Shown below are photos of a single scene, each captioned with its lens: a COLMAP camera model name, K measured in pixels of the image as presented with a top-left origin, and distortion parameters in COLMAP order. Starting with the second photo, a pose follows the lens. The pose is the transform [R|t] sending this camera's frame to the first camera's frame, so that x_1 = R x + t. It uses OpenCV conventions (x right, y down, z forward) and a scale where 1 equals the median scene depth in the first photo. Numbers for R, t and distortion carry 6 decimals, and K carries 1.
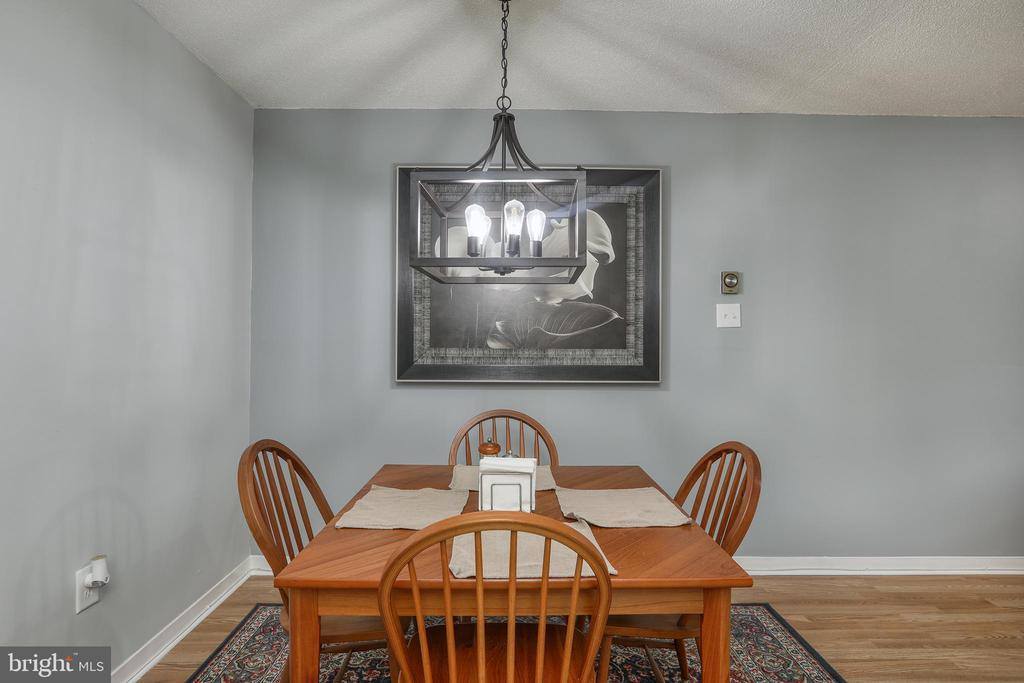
lens RADIAL K [[559.3, 0, 514.3], [0, 559.3, 342.5], [0, 0, 1]] dist [-0.001002, -0.000038]
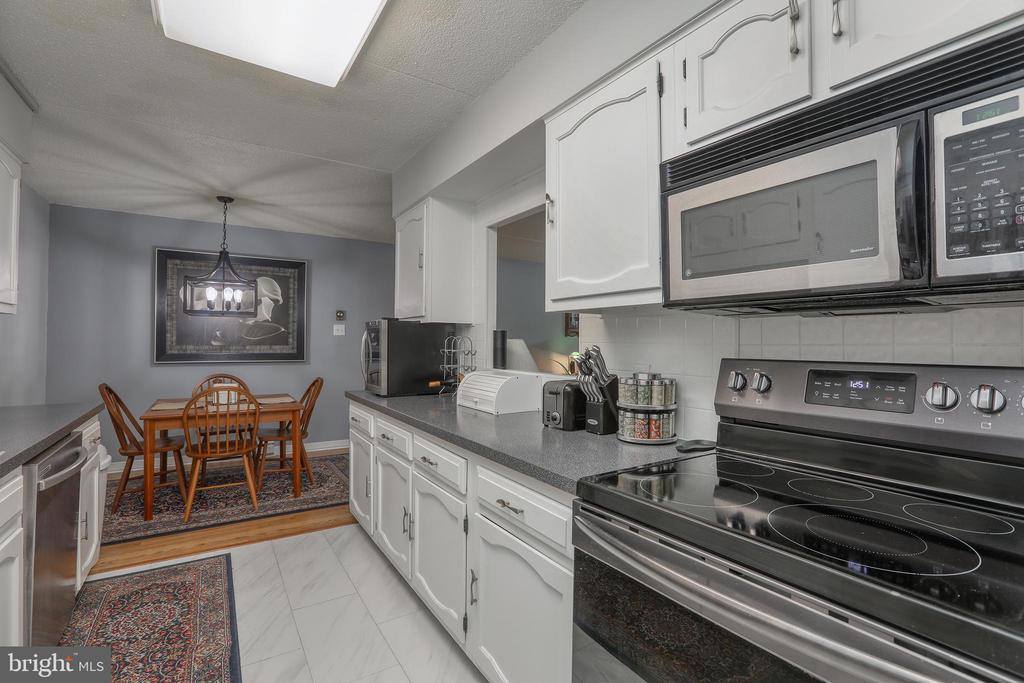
lens RADIAL K [[466.3, 0, 519.5], [0, 466.3, 338.6], [0, 0, 1]] dist [-0.029902, 0.004054]
pose [[0.841047, 0.003476, 0.540950, -0.012386], [-0.003390, 0.999994, -0.001156, -0.014542], [-0.540951, -0.000861, 0.841054, -0.962467]]
